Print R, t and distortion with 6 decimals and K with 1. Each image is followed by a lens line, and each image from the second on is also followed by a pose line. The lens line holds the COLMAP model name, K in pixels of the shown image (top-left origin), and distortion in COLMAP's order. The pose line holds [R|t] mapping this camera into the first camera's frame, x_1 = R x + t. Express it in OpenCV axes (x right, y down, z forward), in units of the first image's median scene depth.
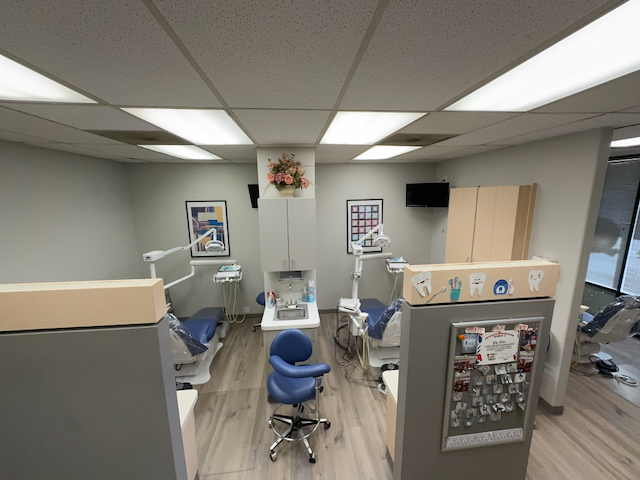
lens RADIAL K [[257.5, 0, 320.0], [0, 257.5, 240.0], [0, 0, 1]] dist [-0.000324, 0.000027]
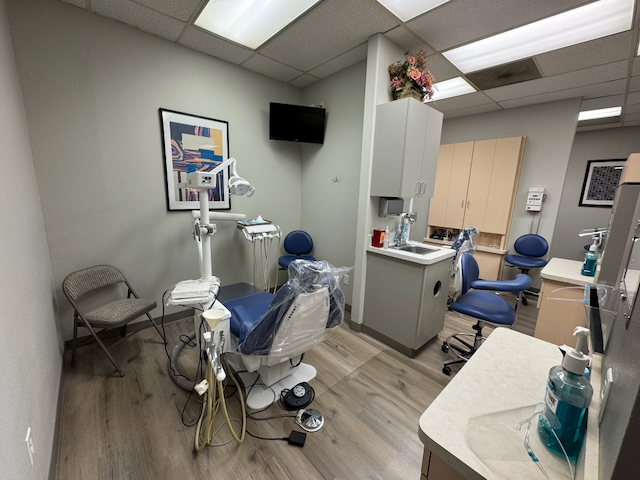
lens RADIAL K [[257.5, 0, 320.0], [0, 257.5, 240.0], [0, 0, 1]] dist [-0.000324, 0.000027]
pose [[0.808485, -0.075043, 0.583712, -0.585332], [0.065363, 0.997151, 0.037663, 0.137438], [-0.584875, 0.007703, 0.811087, 0.336813]]
